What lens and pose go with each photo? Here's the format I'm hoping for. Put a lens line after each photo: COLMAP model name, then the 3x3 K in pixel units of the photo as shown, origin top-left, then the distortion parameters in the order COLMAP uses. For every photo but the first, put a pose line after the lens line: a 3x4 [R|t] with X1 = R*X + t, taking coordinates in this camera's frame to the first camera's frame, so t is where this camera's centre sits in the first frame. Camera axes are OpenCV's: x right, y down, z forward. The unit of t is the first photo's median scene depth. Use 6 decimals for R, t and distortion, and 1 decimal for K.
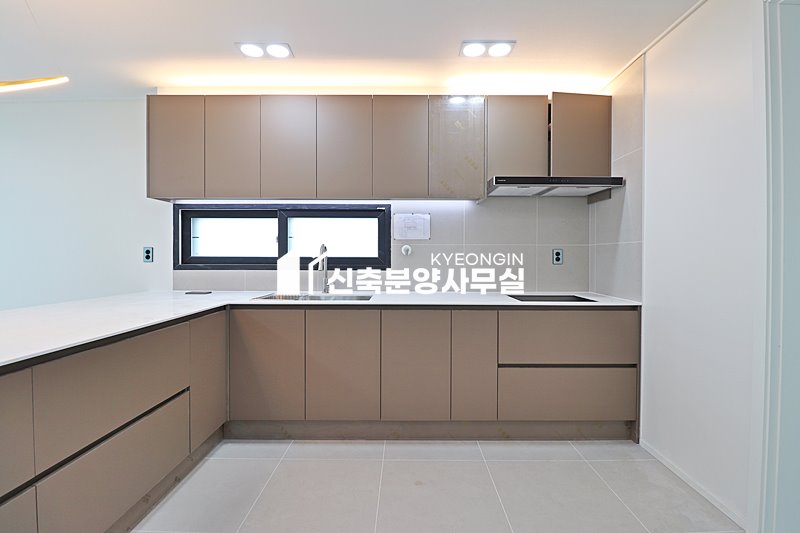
lens RADIAL K [[366.9, 0, 401.2], [0, 366.9, 258.0], [0, 0, 1]] dist [-0.022741, -0.000995]
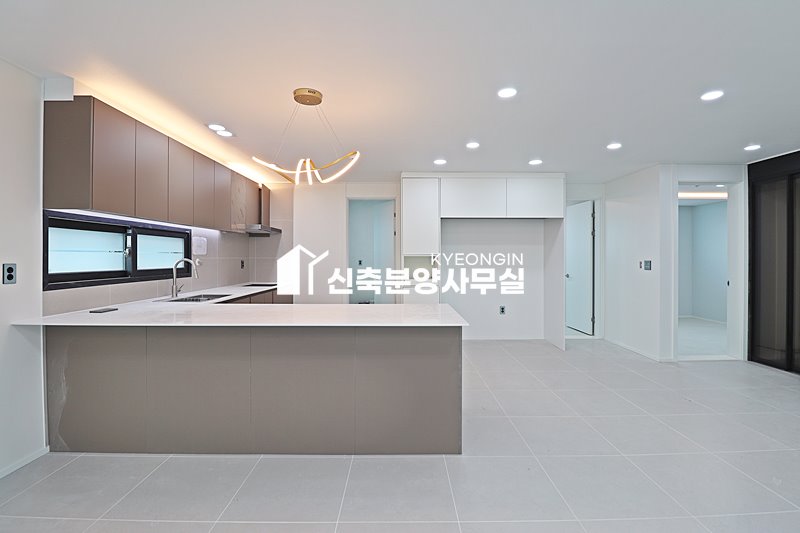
lens RADIAL K [[372.5, 0, 399.0], [0, 372.5, 259.0], [0, 0, 1]] dist [-0.017217, -0.000295]
pose [[-0.000584, -0.006755, 0.999977, -1.457469], [0.007861, 0.999946, 0.006759, -0.037215], [-0.999969, 0.007865, -0.000530, 0.208790]]
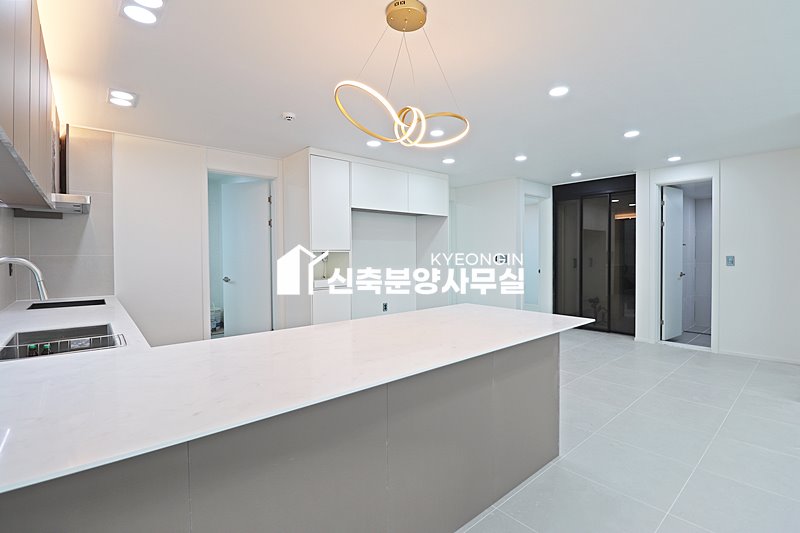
lens RADIAL K [[366.9, 0, 401.2], [0, 366.9, 258.0], [0, 0, 1]] dist [-0.022741, -0.000995]
pose [[-0.652802, -0.003143, 0.757522, -0.991399], [0.012414, 0.999813, 0.014846, -0.030424], [-0.757427, 0.019095, -0.652641, 0.822936]]
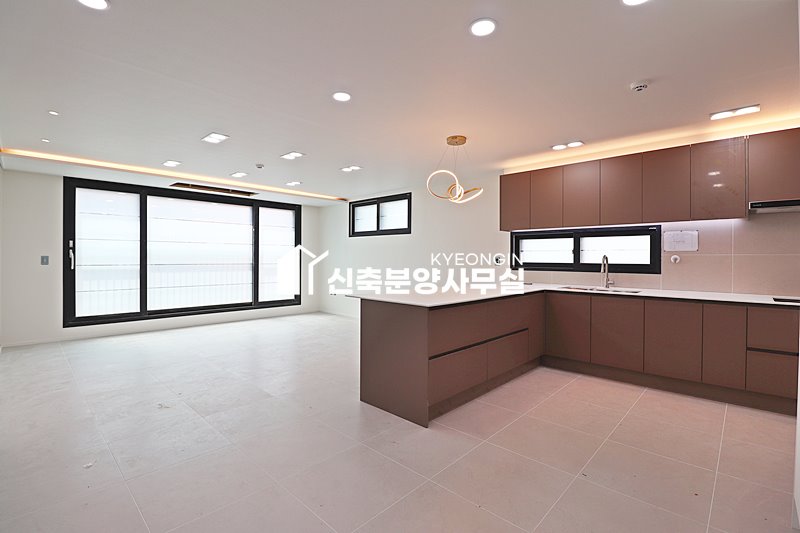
lens RADIAL K [[366.9, 0, 401.2], [0, 366.9, 258.0], [0, 0, 1]] dist [-0.022741, -0.000995]
pose [[0.729169, 0.003233, -0.684326, 0.188052], [-0.008734, 0.999951, -0.004582, -0.011009], [0.684278, 0.009318, 0.729162, -0.624991]]
